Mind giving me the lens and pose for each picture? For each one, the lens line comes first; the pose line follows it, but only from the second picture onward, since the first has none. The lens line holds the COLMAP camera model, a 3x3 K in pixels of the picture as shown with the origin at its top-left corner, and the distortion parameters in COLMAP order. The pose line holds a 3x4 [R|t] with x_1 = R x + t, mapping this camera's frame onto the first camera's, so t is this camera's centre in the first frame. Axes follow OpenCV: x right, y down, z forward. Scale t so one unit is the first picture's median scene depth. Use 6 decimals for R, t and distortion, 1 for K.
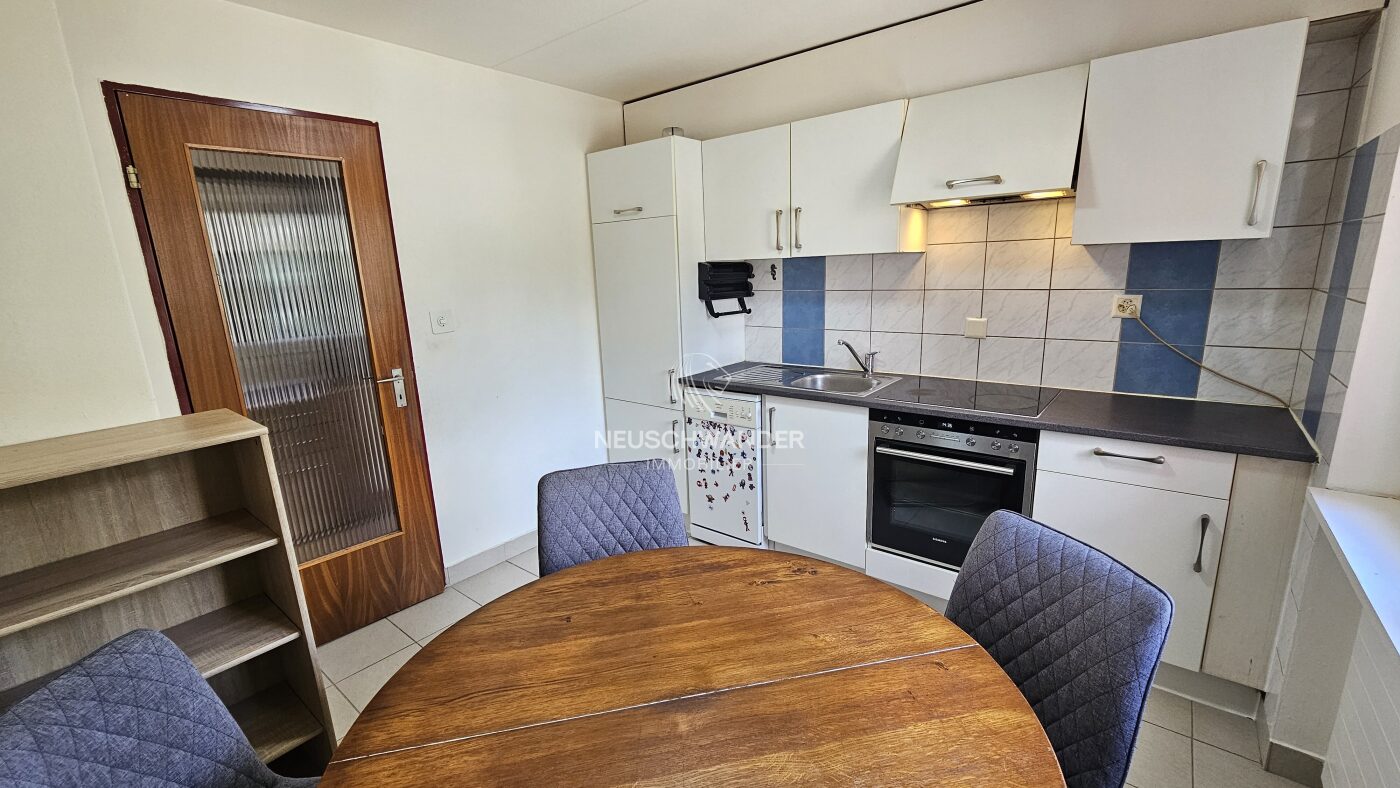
lens RADIAL K [[574.4, 0, 700.5], [0, 574.4, 400.9], [0, 0, 1]] dist [-0.008424, 0.001108]
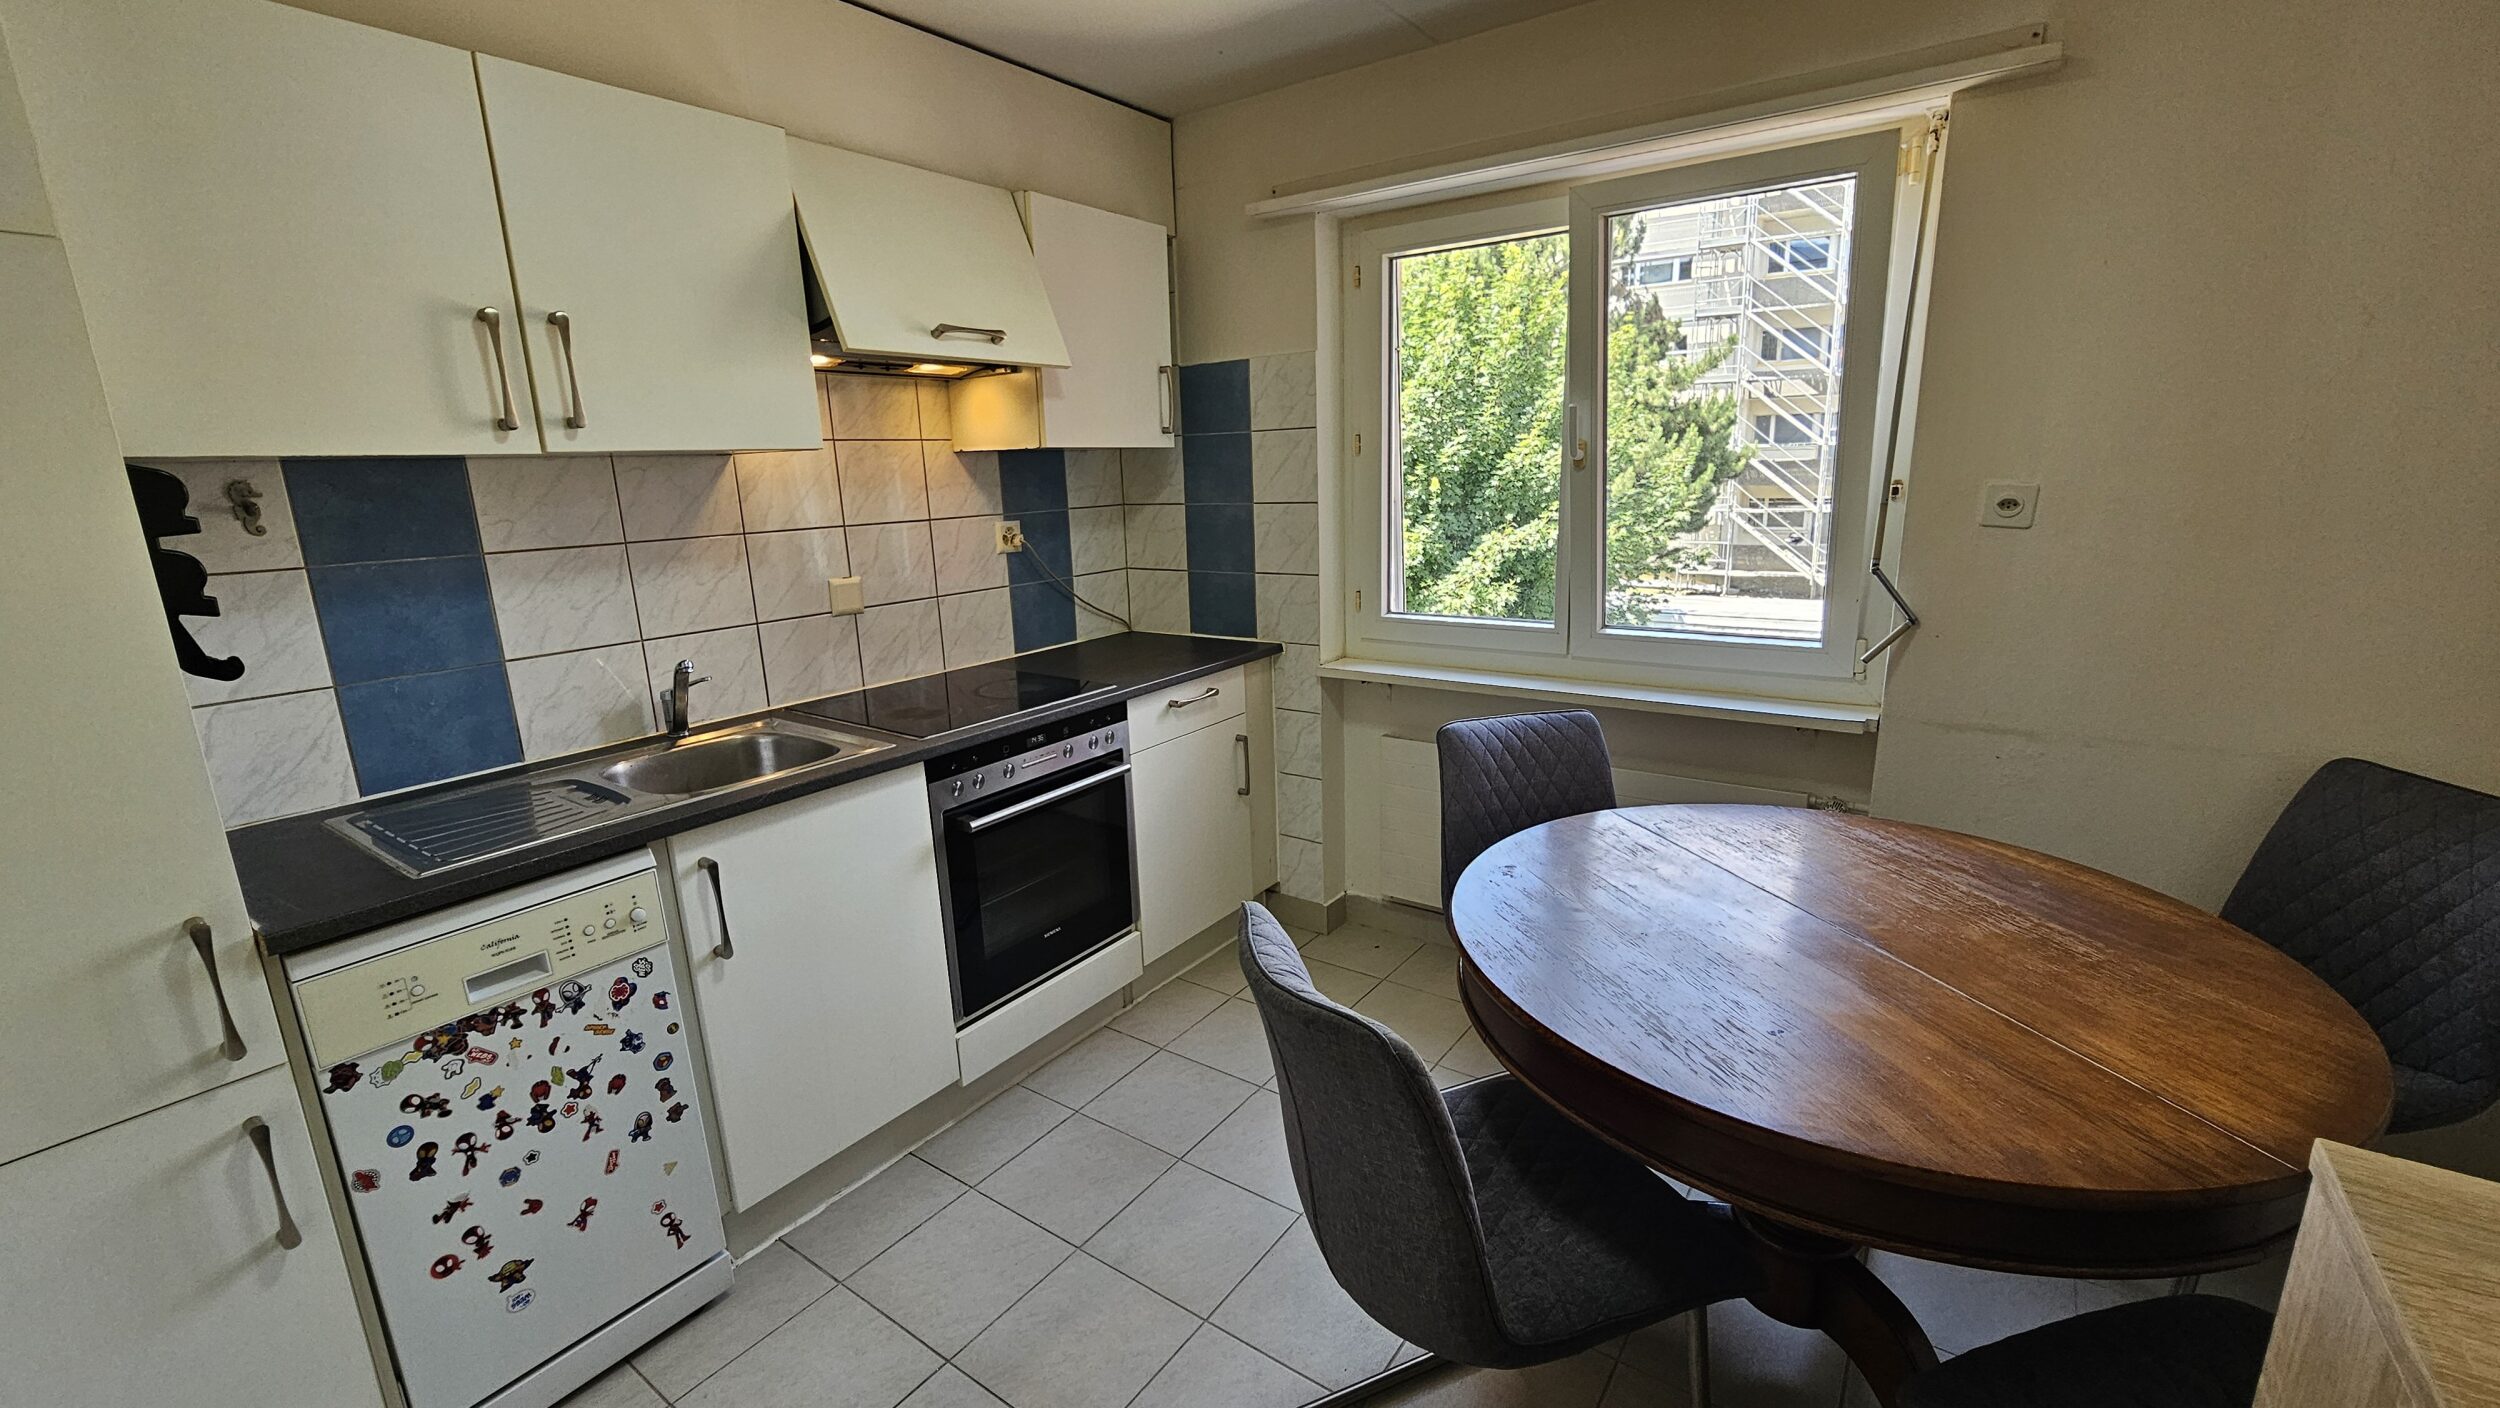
lens RADIAL K [[1025.7, 0, 1251.0], [0, 1025.7, 716.4], [0, 0, 1]] dist [-0.008424, 0.001108]
pose [[-0.056554, -0.200627, 0.978034, -0.500941], [0.261359, 0.942466, 0.208444, -0.116384], [-0.963583, 0.267407, -0.000865, 0.628201]]
